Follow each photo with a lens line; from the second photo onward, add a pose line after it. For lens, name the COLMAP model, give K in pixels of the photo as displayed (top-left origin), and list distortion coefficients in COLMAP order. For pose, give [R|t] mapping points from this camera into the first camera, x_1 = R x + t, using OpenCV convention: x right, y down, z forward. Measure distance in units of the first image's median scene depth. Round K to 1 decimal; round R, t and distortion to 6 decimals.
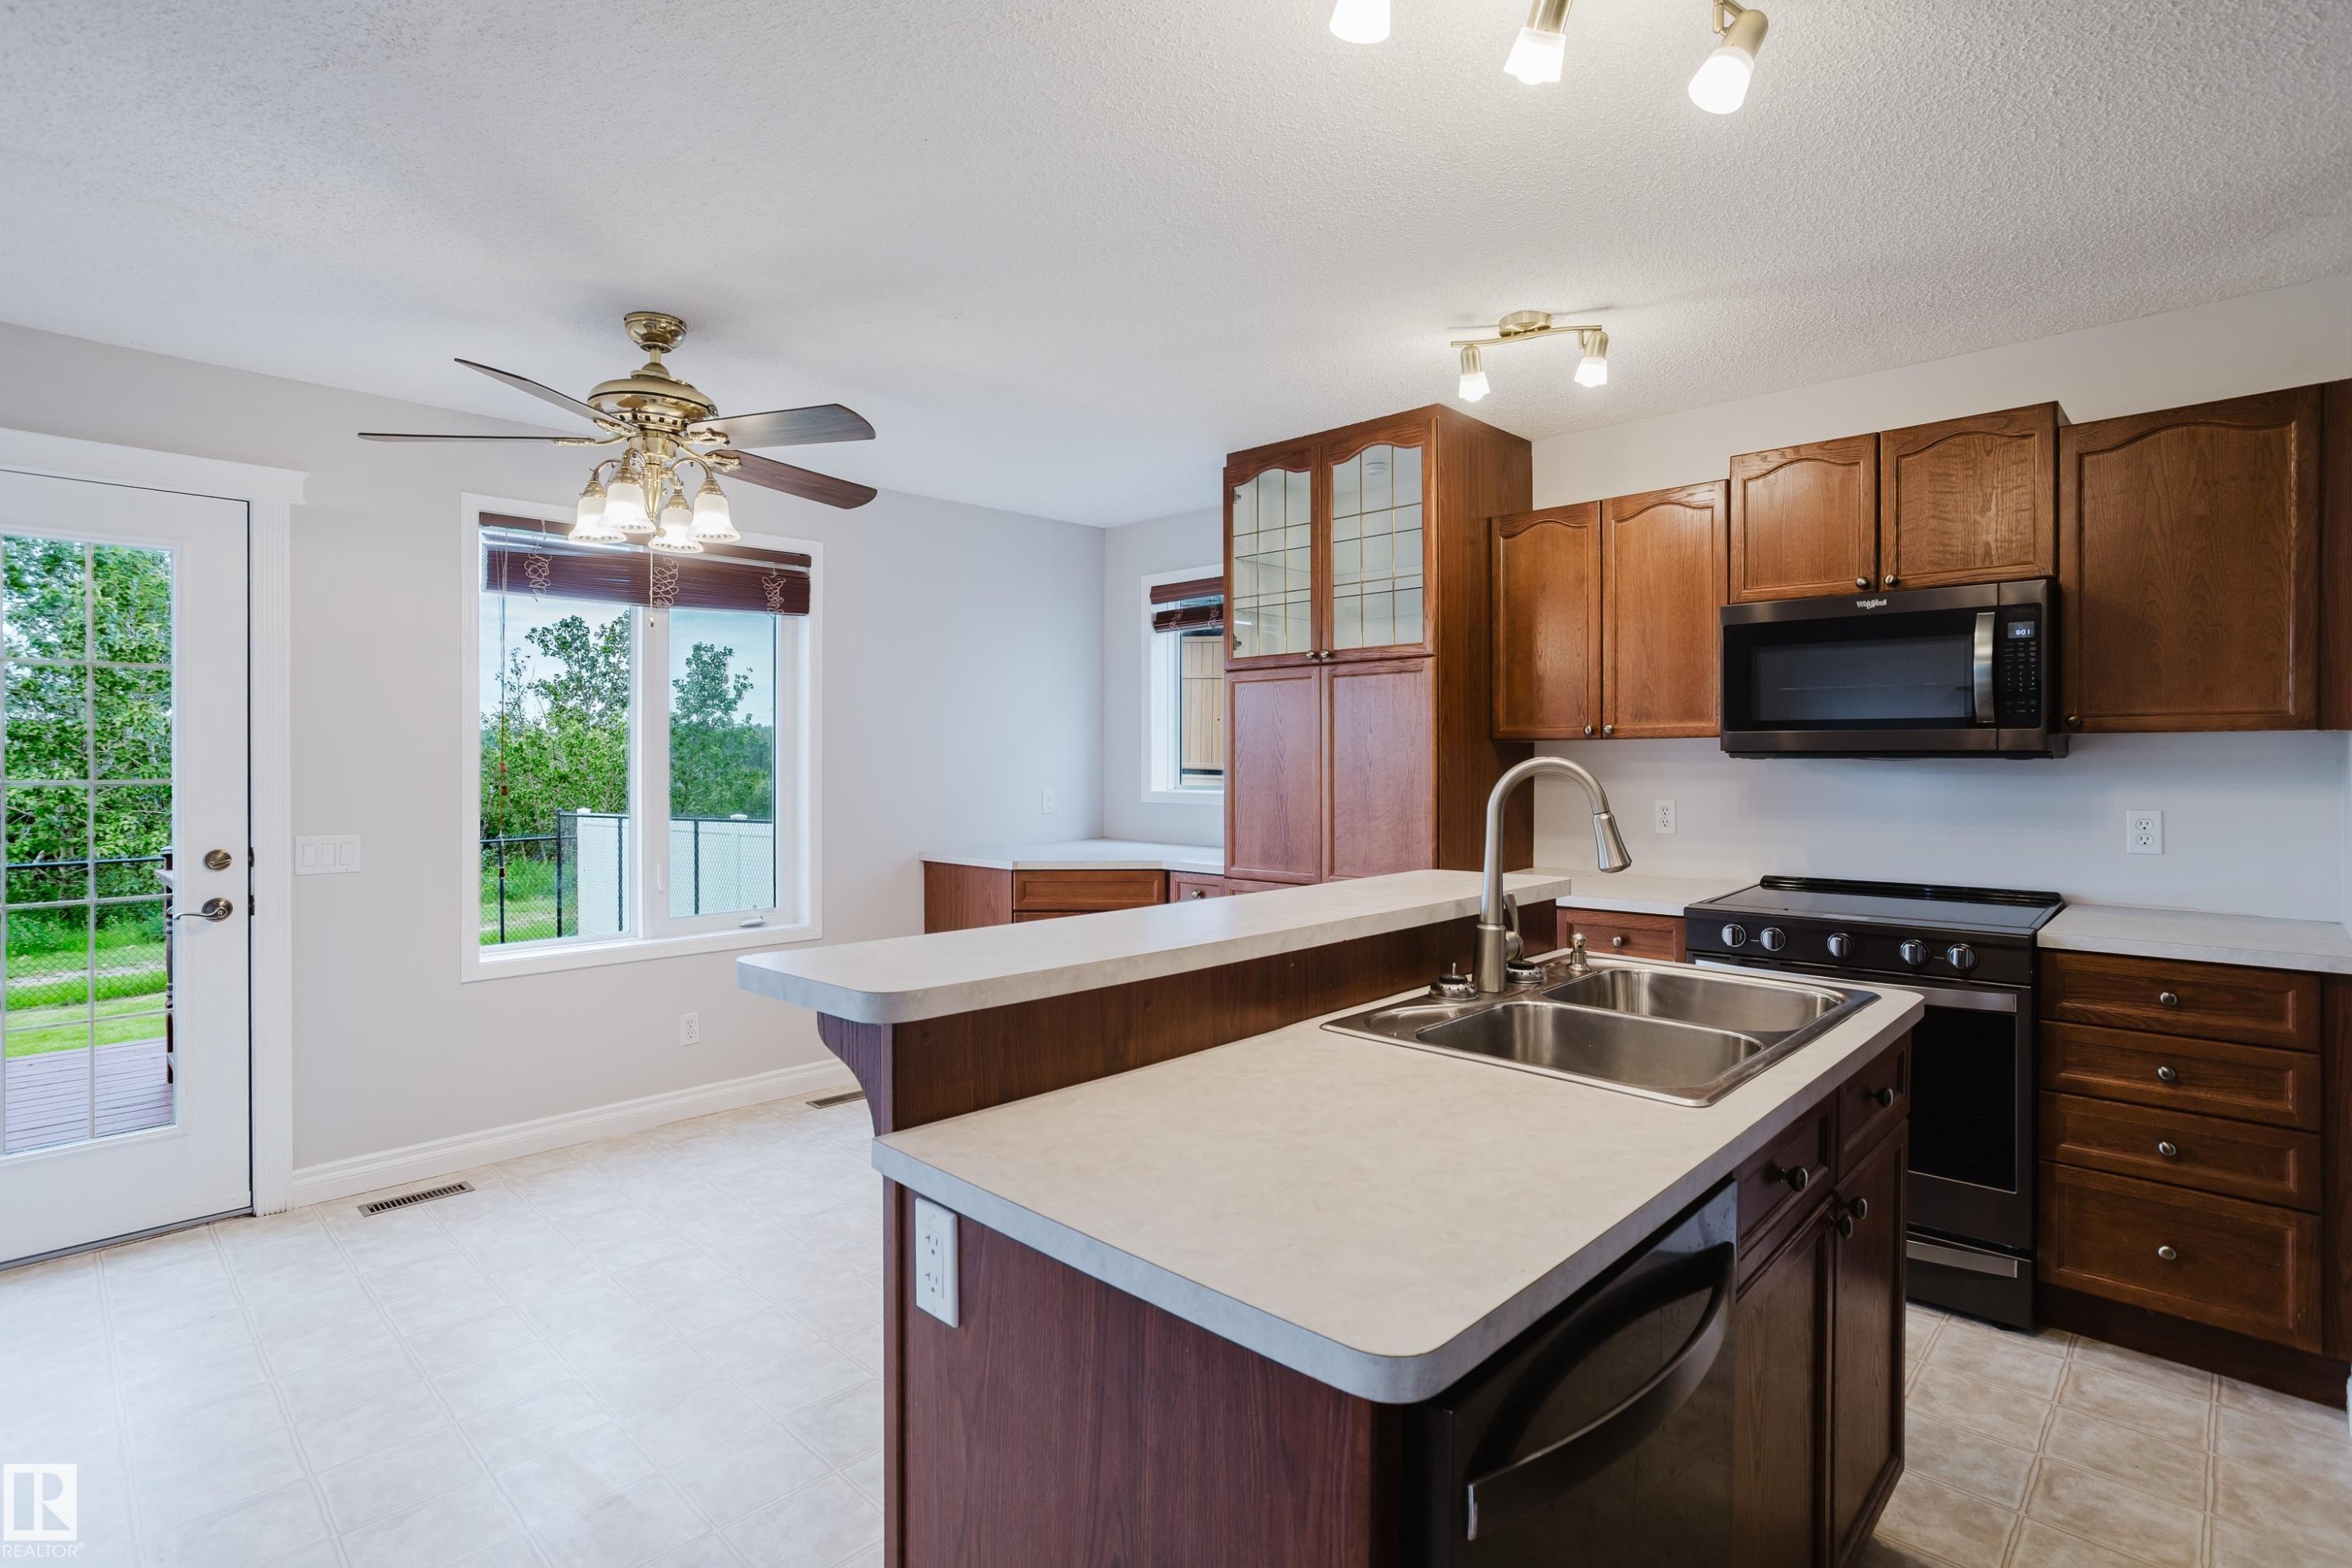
lens RADIAL K [[1141.2, 0, 1170.8], [0, 1141.2, 756.1], [0, 0, 1]] dist [-0.057532, 0.034615]
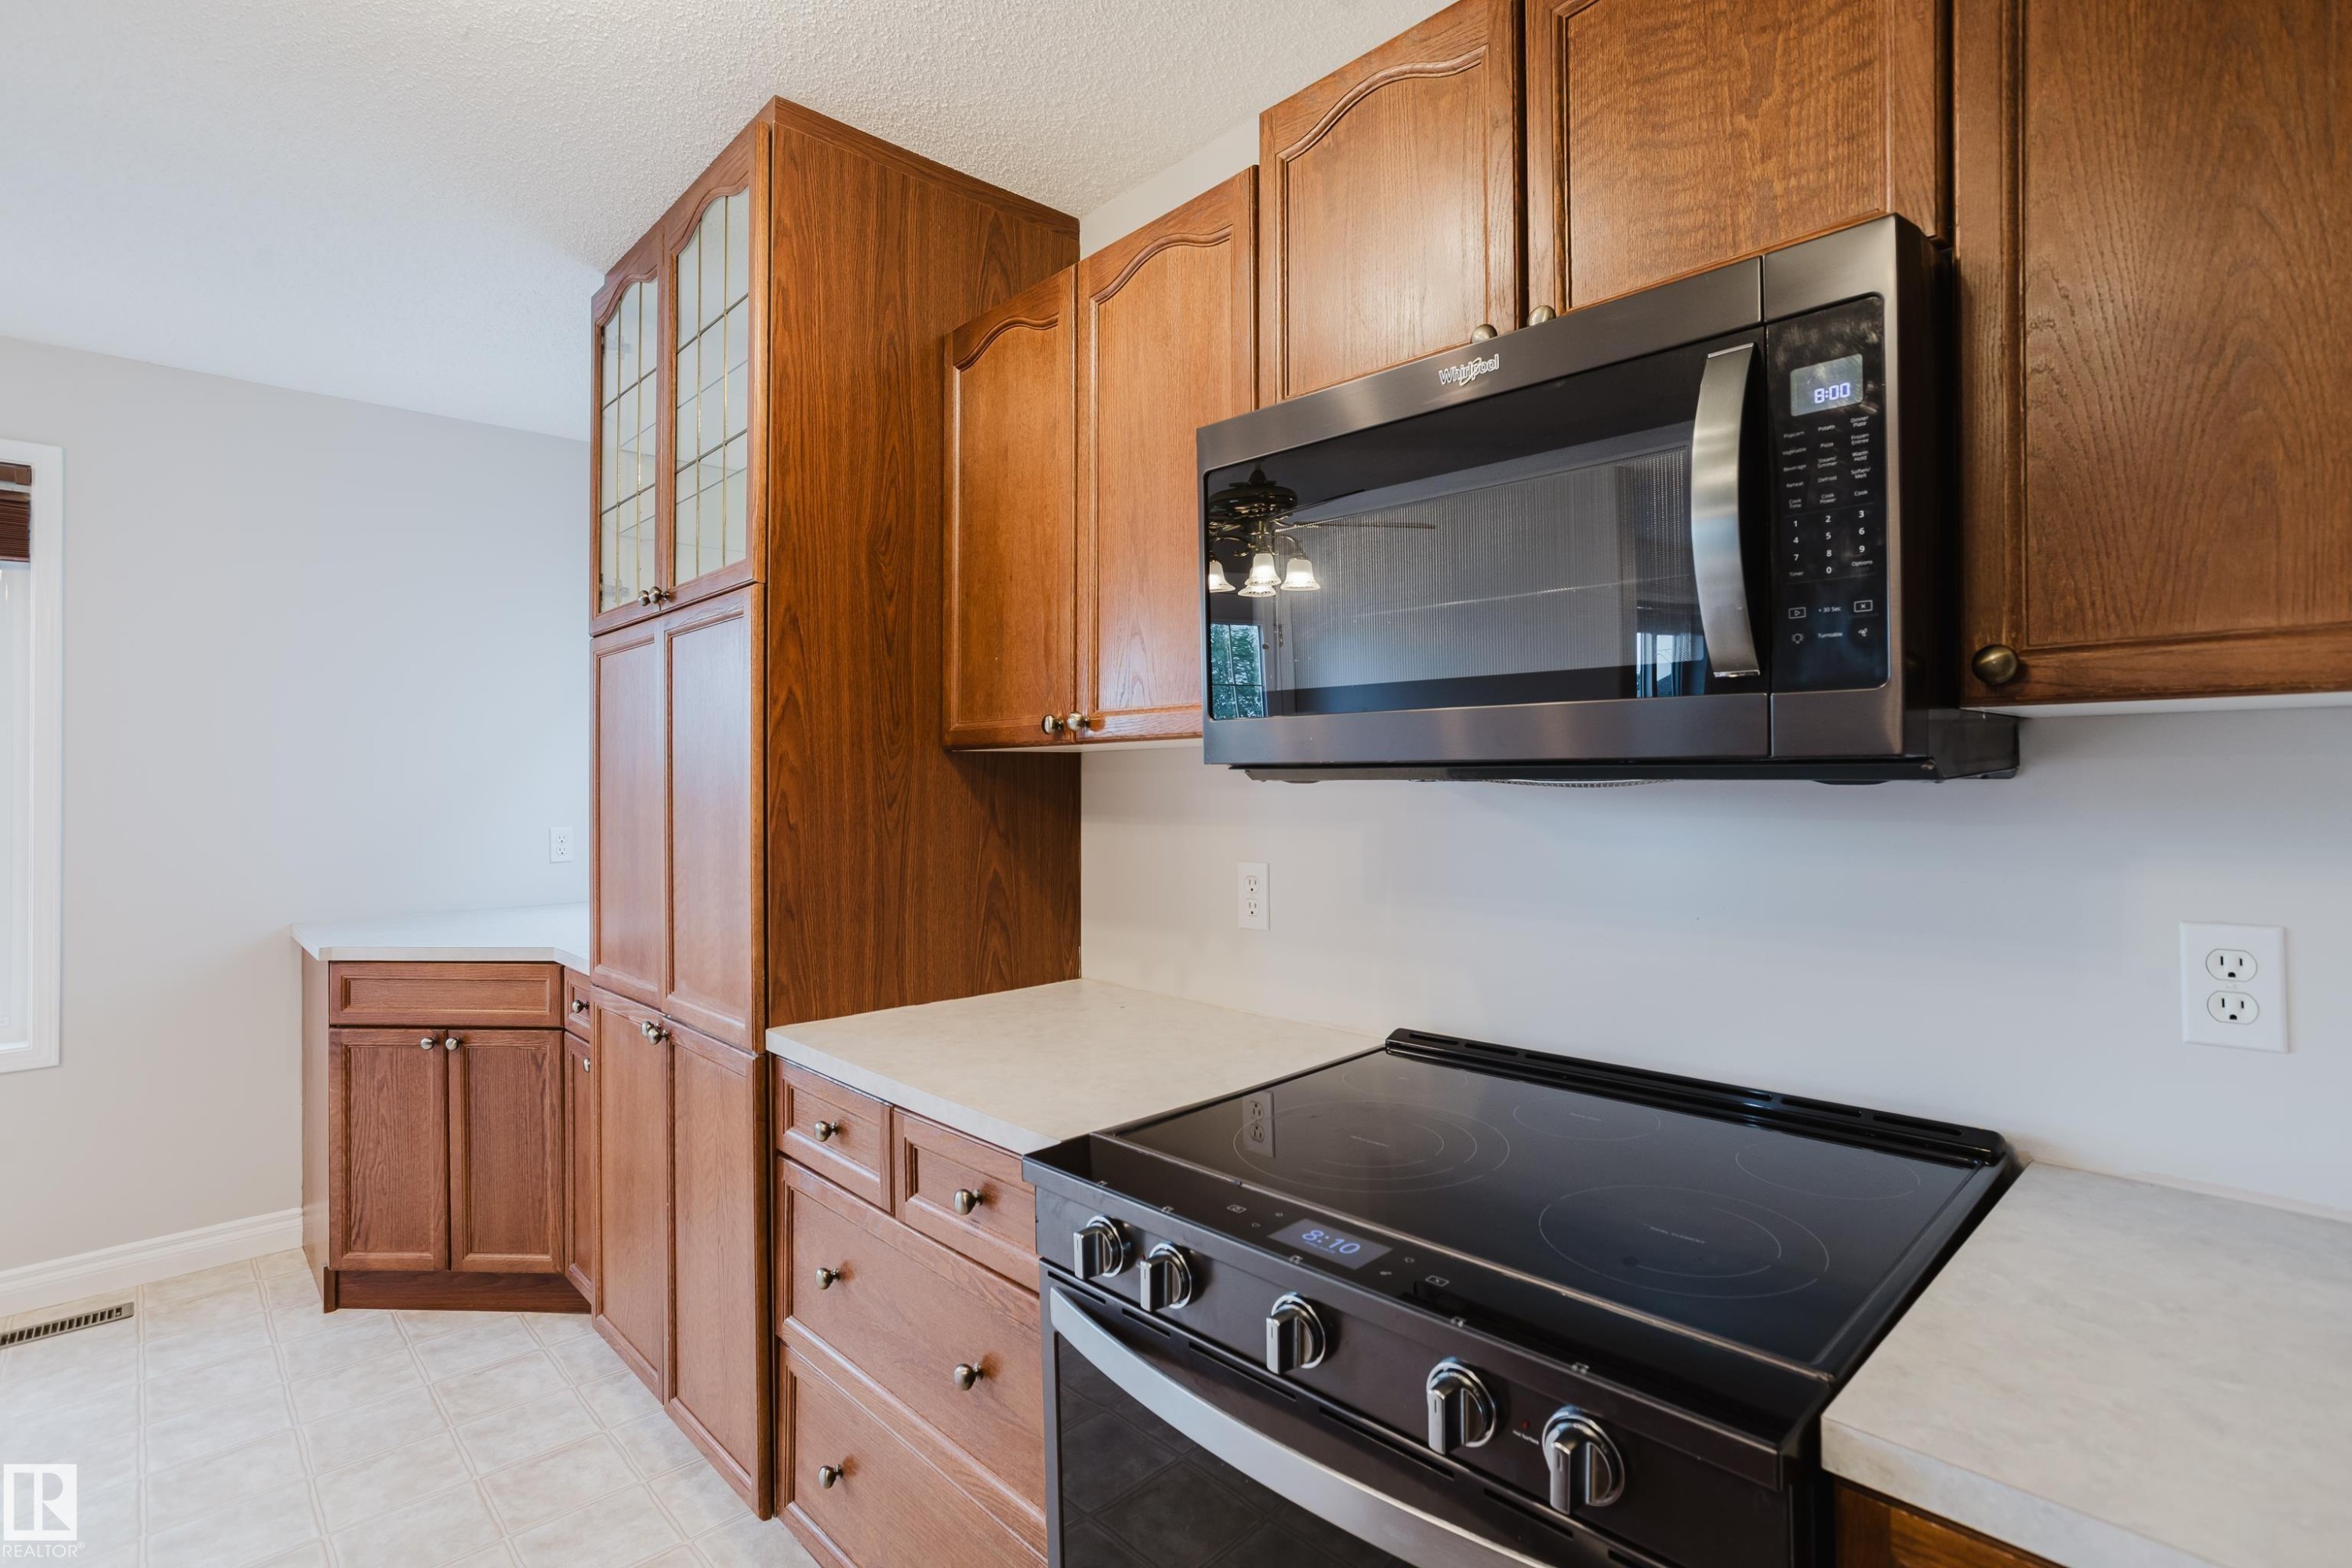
lens RADIAL K [[1137.4, 0, 1176.0], [0, 1137.4, 784.0], [0, 0, 1]] dist [-0.027498, 0.022728]
pose [[0.998623, -0.000951, -0.052452, 0.459654], [0.000890, 0.999999, -0.001174, 0.003589], [0.052453, 0.001126, 0.998623, 0.514080]]
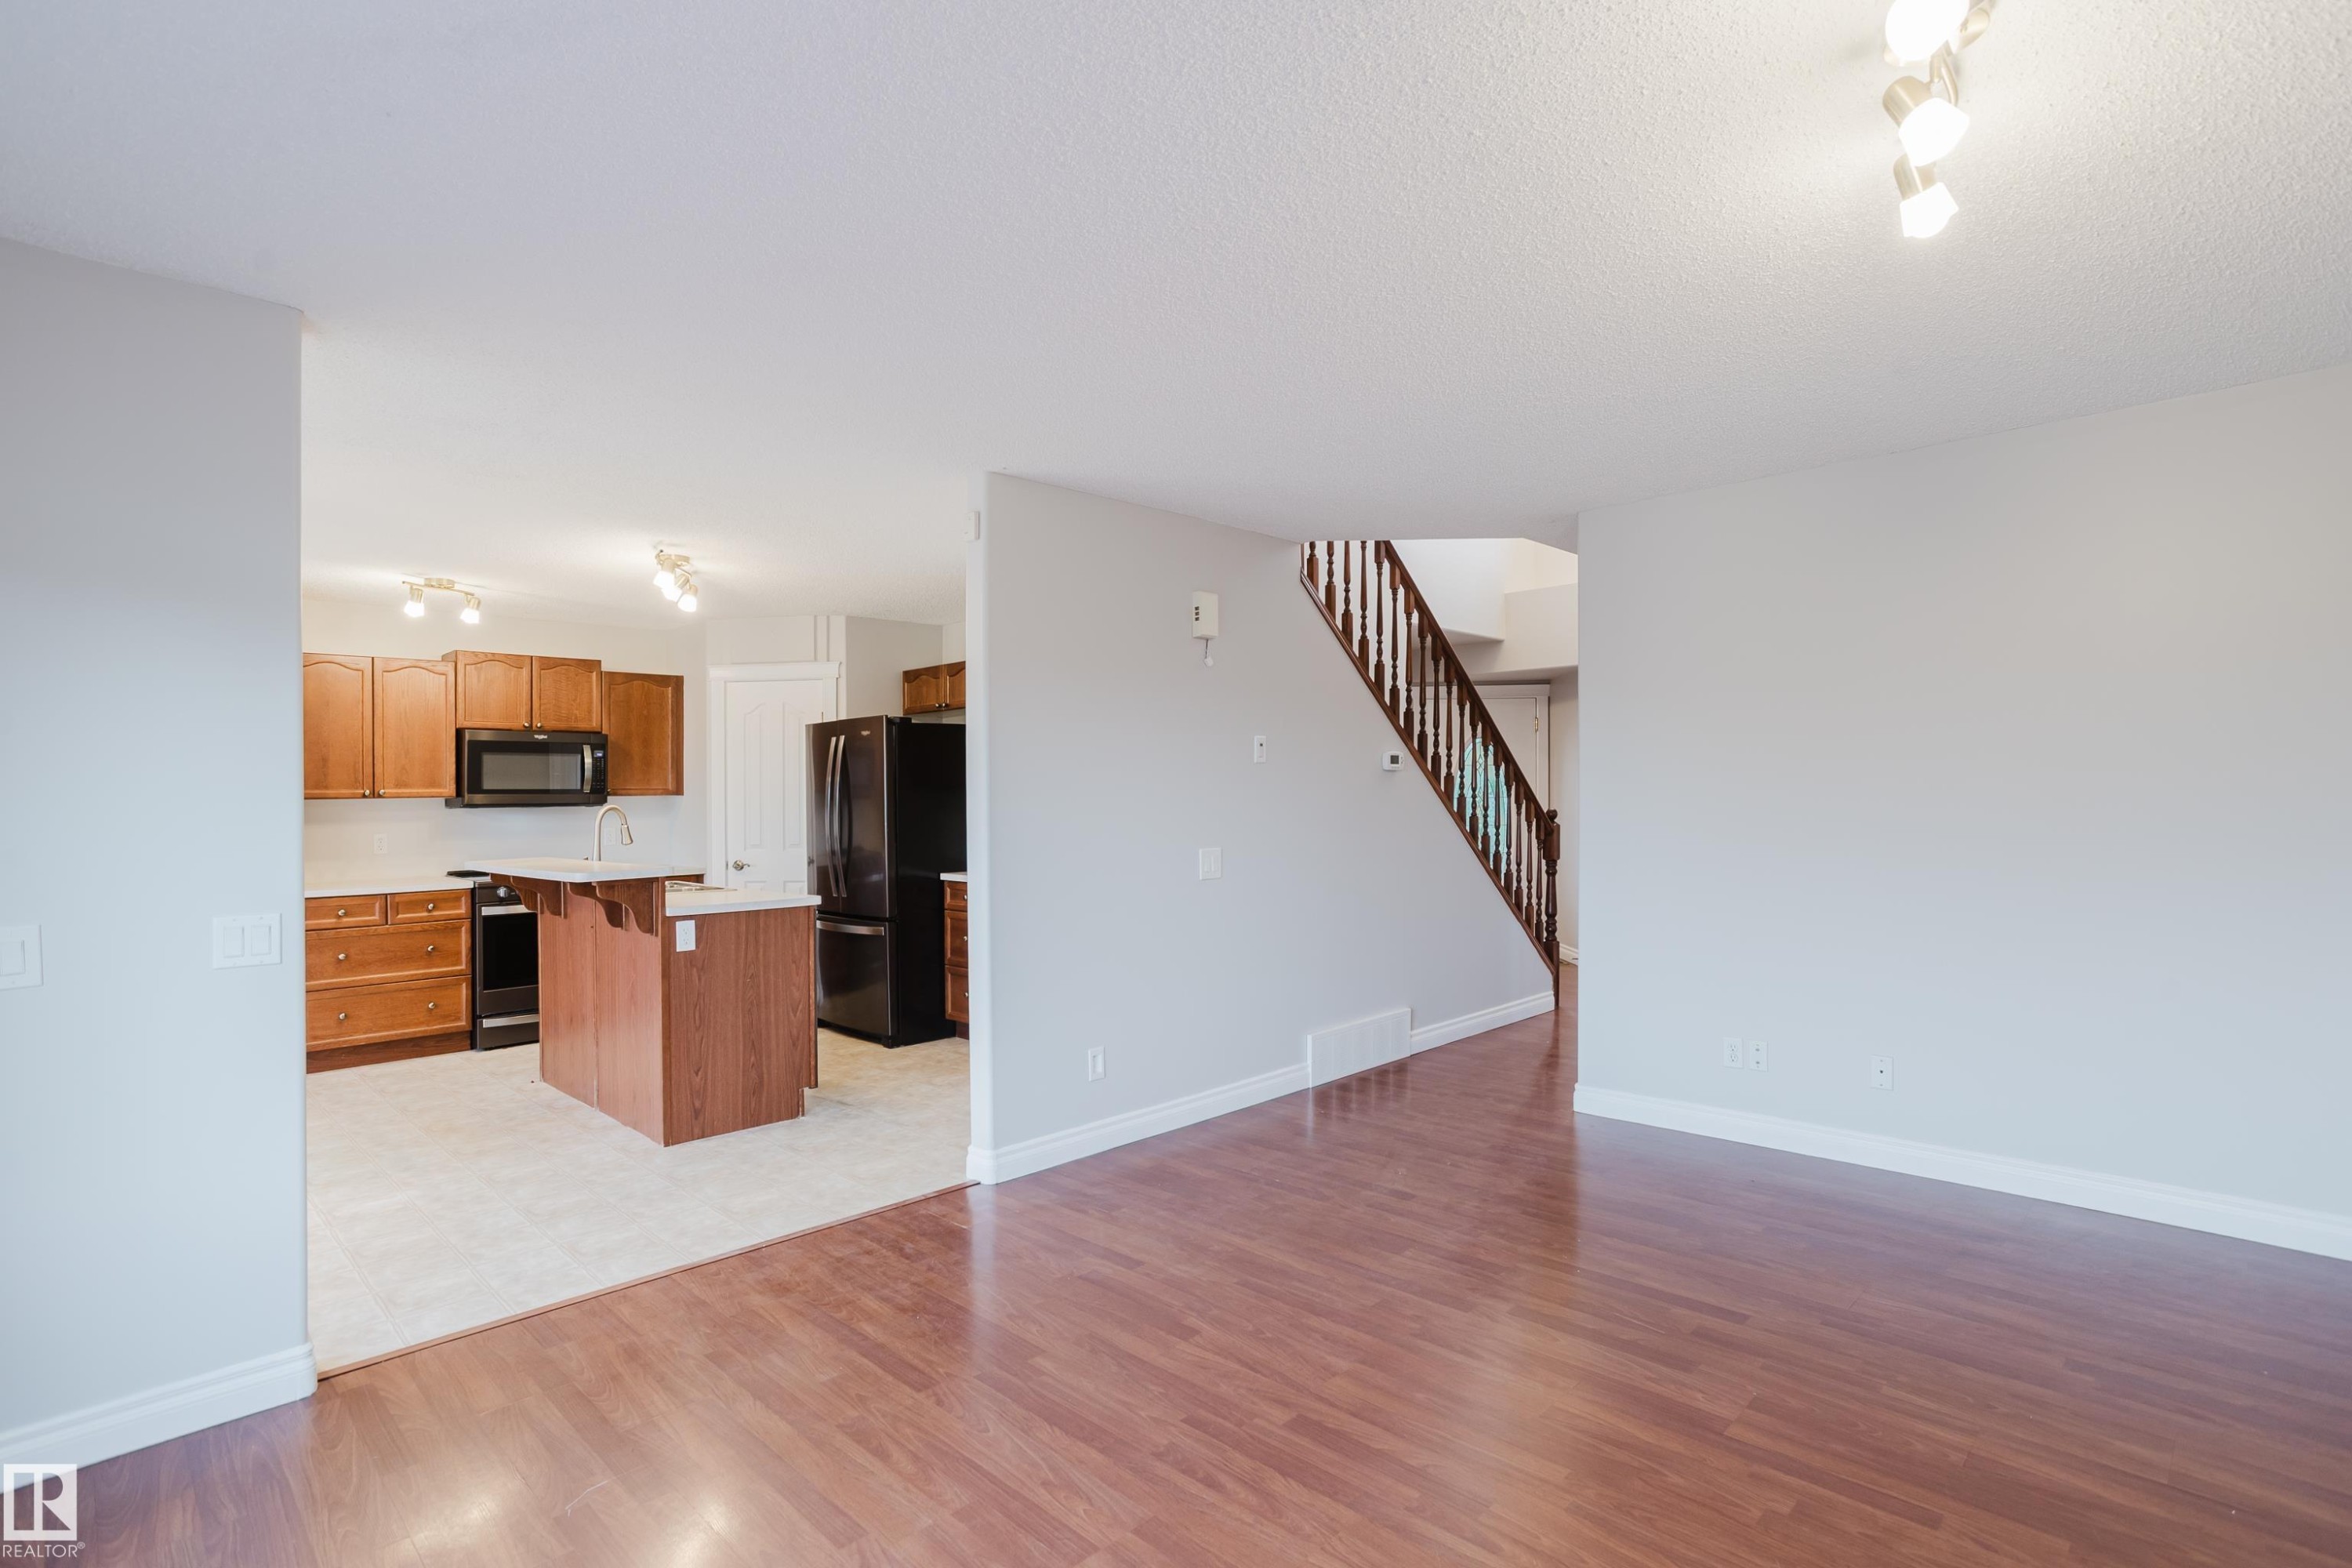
lens RADIAL K [[1150.0, 0, 1196.7], [0, 1150.0, 795.9], [0, 0, 1]] dist [-0.056115, 0.036361]
pose [[-0.001859, 0.003908, 0.999991, -1.344074], [0.014478, 0.999888, -0.003880, 0.006239], [-0.999893, 0.014470, -0.001916, -0.236648]]
